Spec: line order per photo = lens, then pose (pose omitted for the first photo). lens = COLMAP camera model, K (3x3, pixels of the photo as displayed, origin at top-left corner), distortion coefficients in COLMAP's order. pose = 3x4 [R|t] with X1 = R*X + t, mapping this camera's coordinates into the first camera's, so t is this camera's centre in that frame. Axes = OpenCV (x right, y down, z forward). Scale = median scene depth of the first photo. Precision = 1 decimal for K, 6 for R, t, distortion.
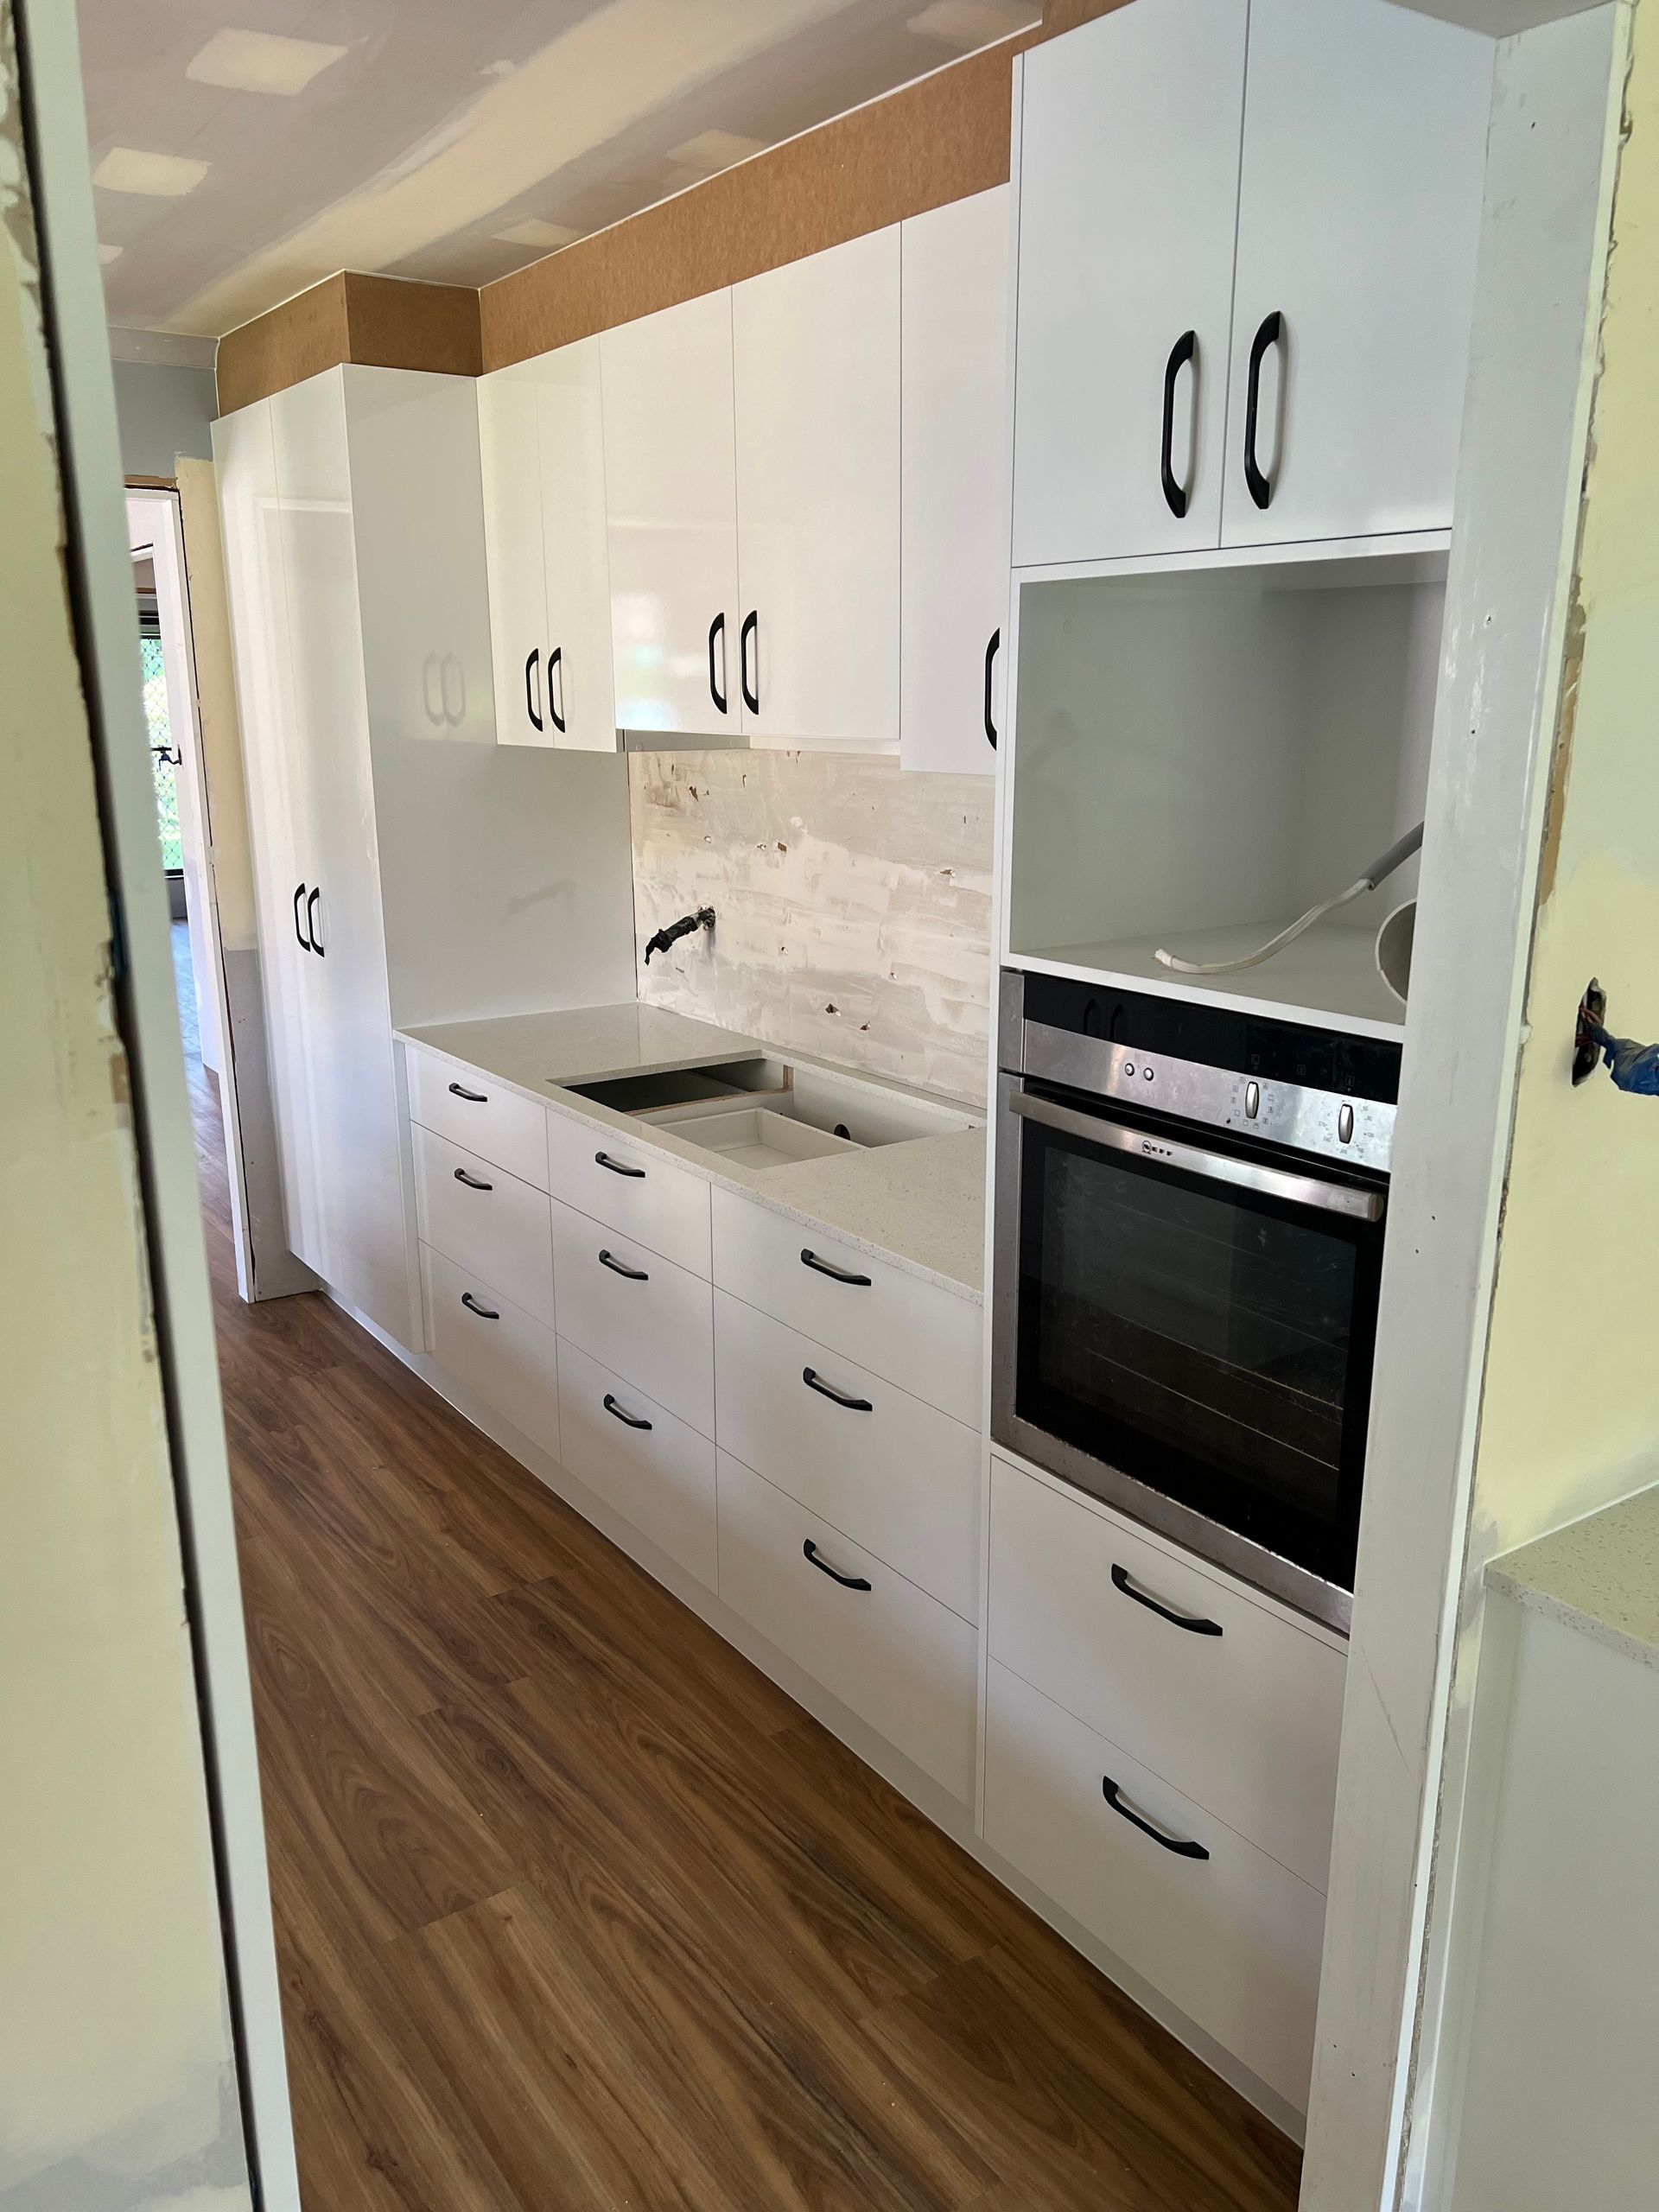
lens RADIAL K [[1645.7, 0, 818.0], [0, 1645.7, 1110.4], [0, 0, 1]] dist [0.053723, -0.027744]
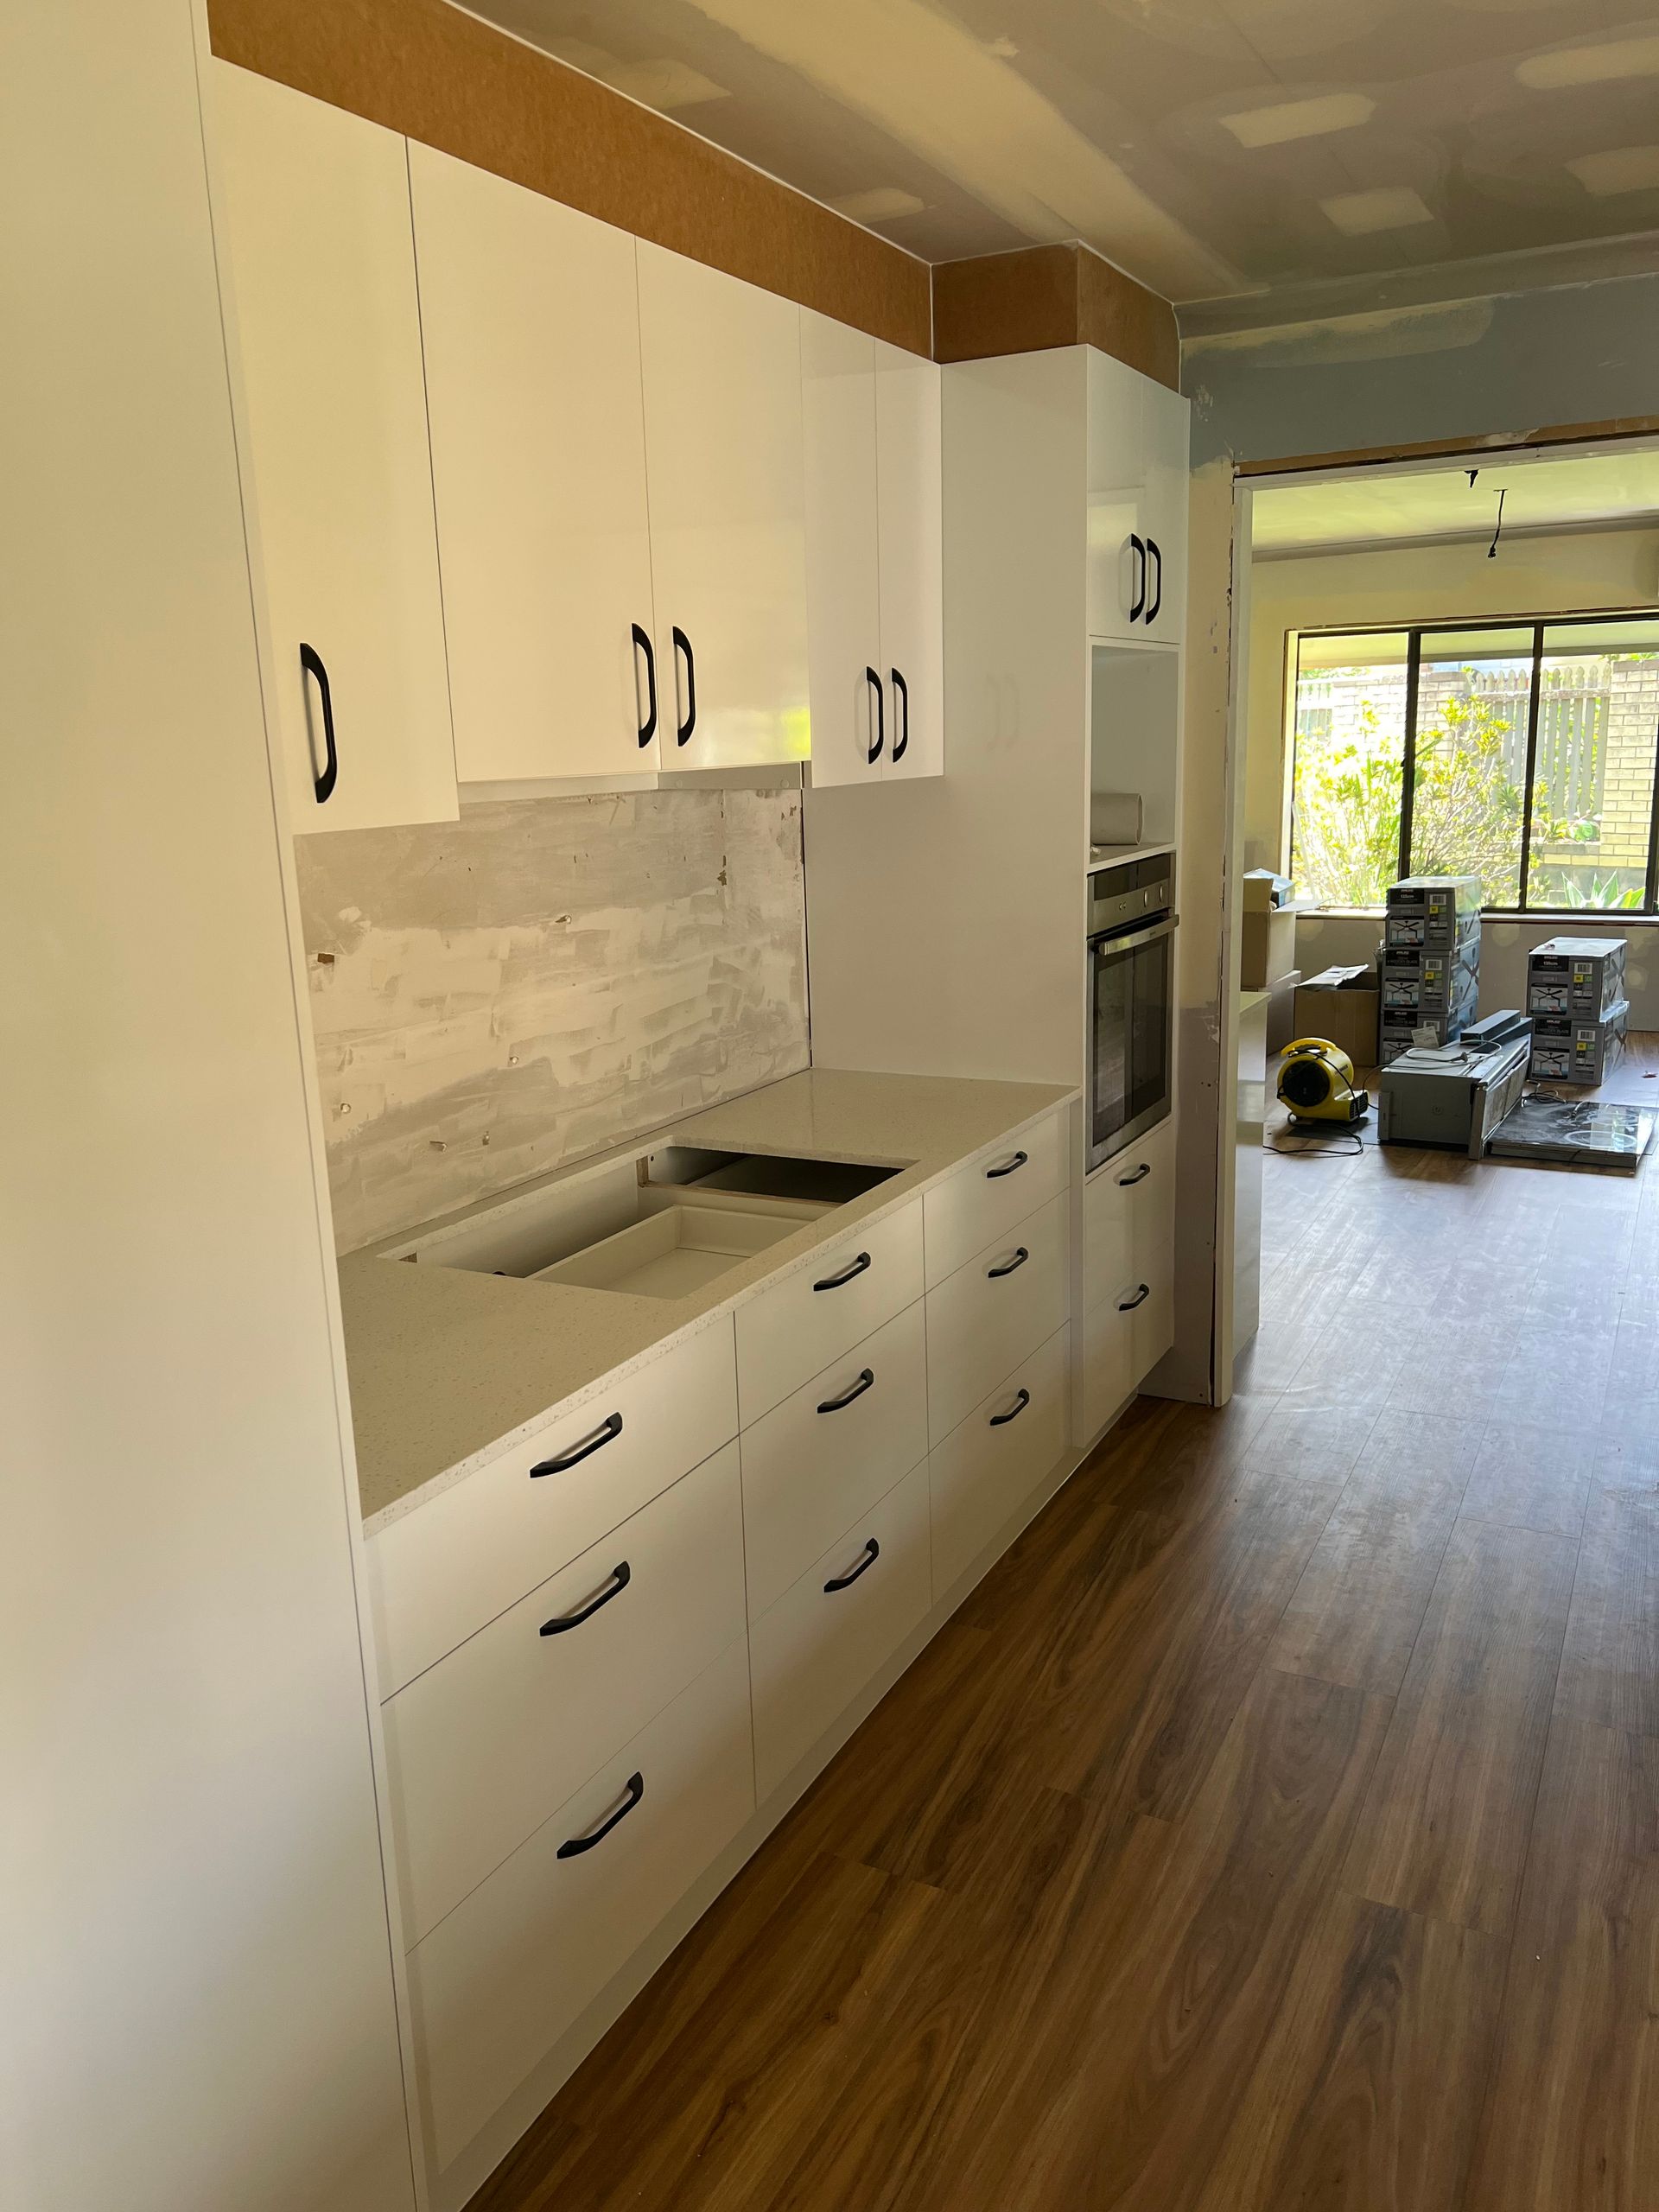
lens RADIAL K [[1645.7, 0, 822.2], [0, 1645.7, 1108.1], [0, 0, 1]] dist [0.053723, -0.027744]
pose [[-0.455257, -0.174447, 0.873103, -0.783298], [0.259002, 0.912264, 0.317322, -0.291645], [-0.851856, 0.370598, -0.370132, 1.206673]]
